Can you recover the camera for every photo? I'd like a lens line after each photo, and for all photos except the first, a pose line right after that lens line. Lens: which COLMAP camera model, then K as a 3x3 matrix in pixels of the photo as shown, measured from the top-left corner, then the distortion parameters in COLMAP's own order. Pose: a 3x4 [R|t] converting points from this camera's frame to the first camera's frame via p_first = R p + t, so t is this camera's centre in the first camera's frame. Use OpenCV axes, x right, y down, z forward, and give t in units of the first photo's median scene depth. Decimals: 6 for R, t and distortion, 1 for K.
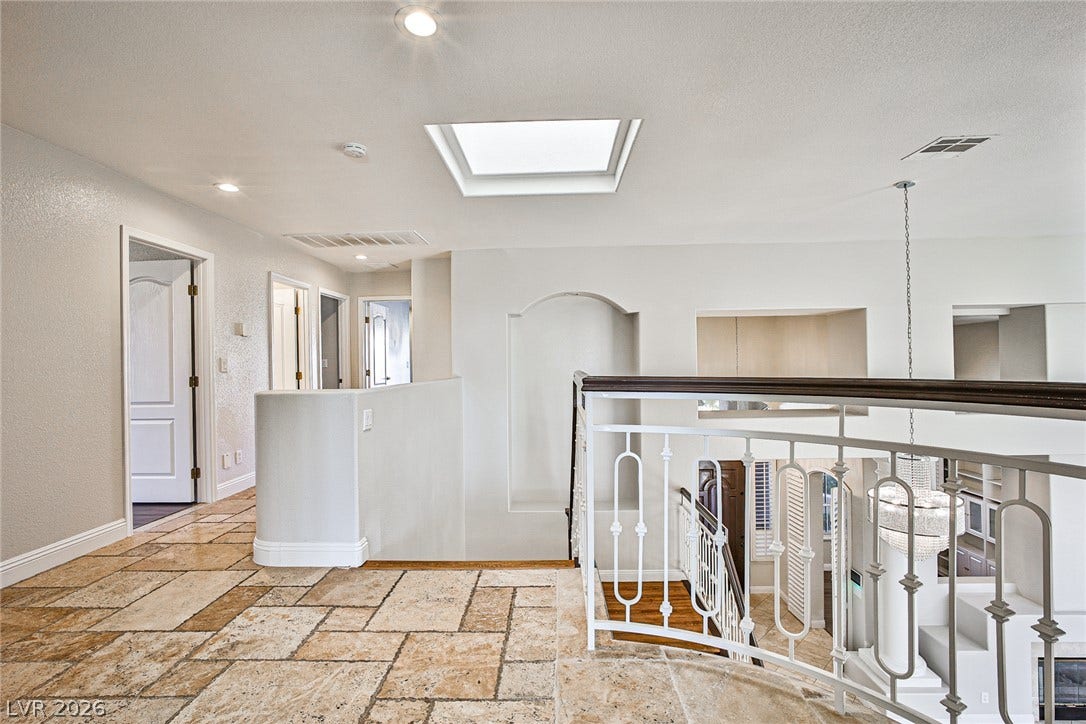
lens RADIAL K [[489.1, 0, 538.8], [0, 489.1, 364.6], [0, 0, 1]] dist [-0.026828, 0.008902]
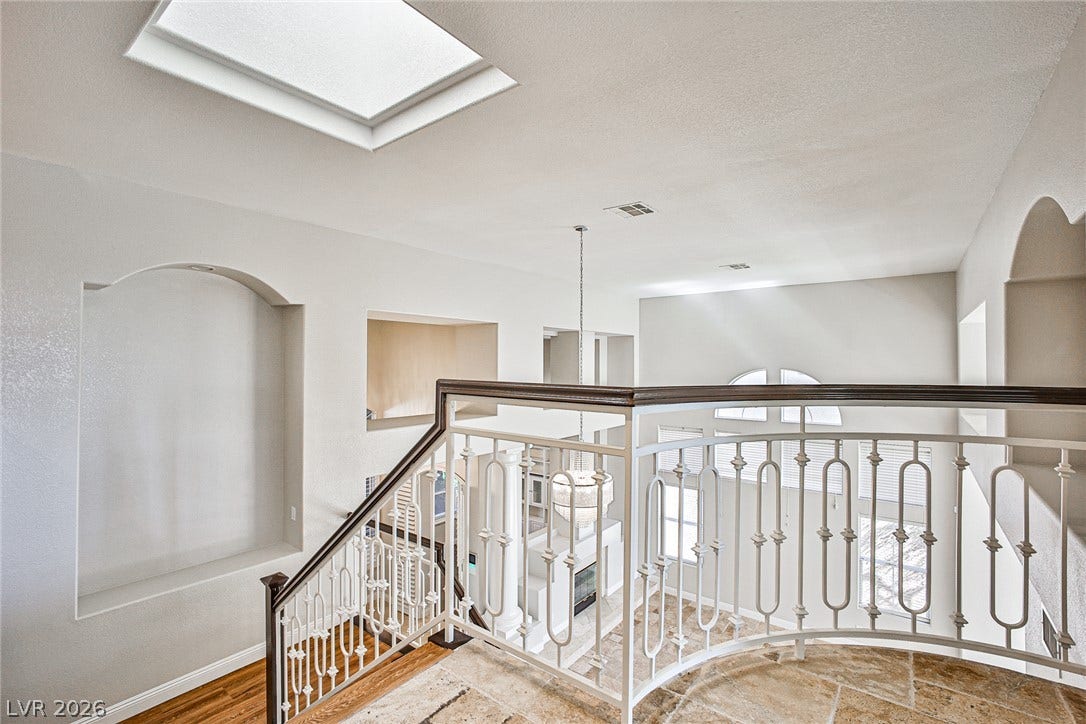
lens RADIAL K [[489.1, 0, 546.2], [0, 489.1, 361.9], [0, 0, 1]] dist [-0.026828, 0.008902]
pose [[0.592634, 0.020856, 0.805202, -0.200568], [-0.007403, 0.999764, -0.020446, 0.000096], [-0.805438, 0.006156, 0.592648, 0.209716]]
